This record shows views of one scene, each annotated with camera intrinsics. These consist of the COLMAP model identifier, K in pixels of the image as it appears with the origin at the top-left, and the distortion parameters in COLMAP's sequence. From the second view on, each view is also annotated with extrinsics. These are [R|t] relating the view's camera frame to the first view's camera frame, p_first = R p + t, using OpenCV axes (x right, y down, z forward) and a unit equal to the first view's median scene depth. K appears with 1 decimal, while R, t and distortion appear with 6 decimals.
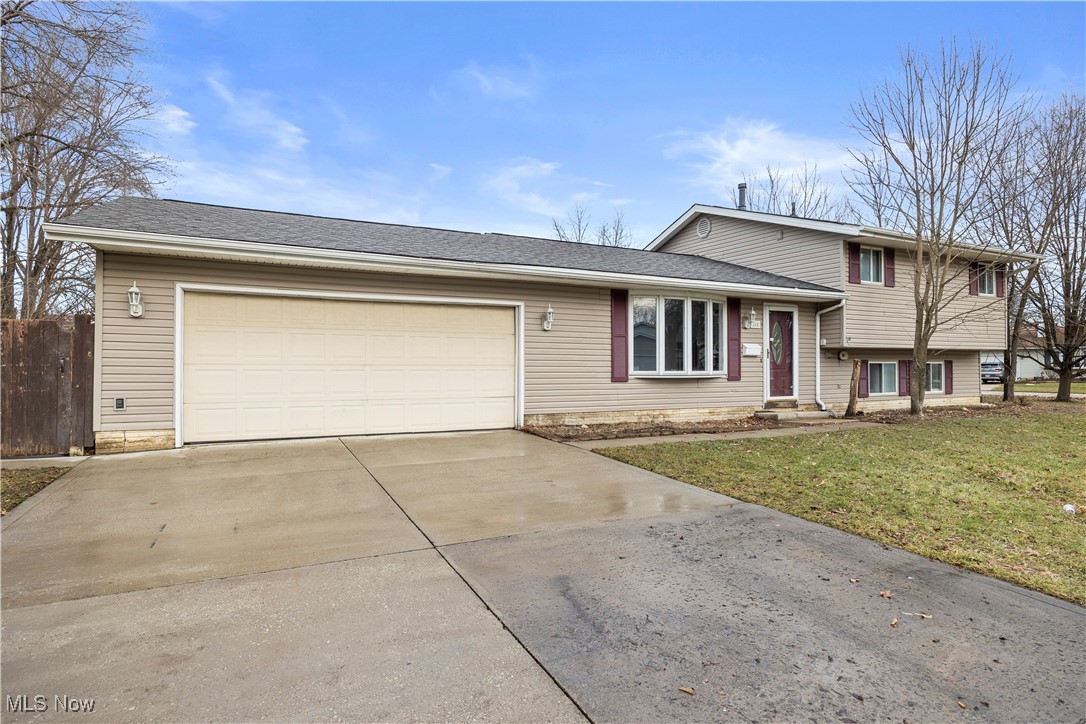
lens RADIAL K [[595.6, 0, 543.0], [0, 595.6, 362.0], [0, 0, 1]] dist [-0.003857, -0.000224]
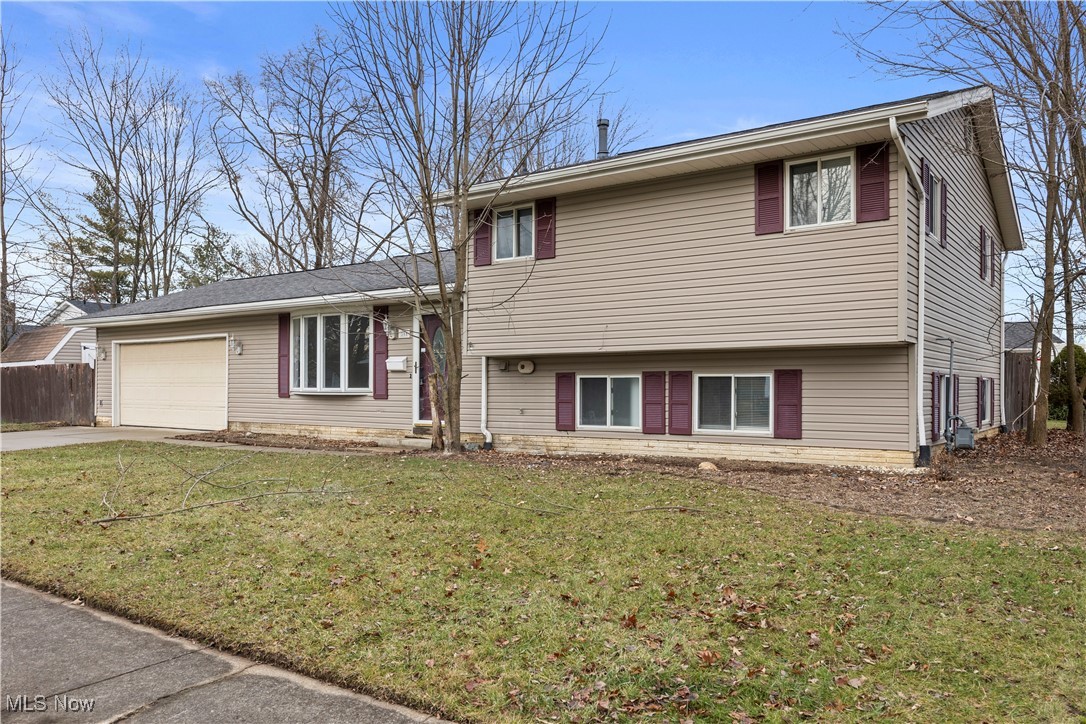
lens RADIAL K [[797.0, 0, 543.8], [0, 797.0, 383.2], [0, 0, 1]] dist [0.002584, 0.001364]
pose [[0.469840, -0.000407, -0.882752, 1.501544], [0.010327, 0.999934, 0.005035, 0.003963], [0.882691, -0.011482, 0.469813, 0.662124]]
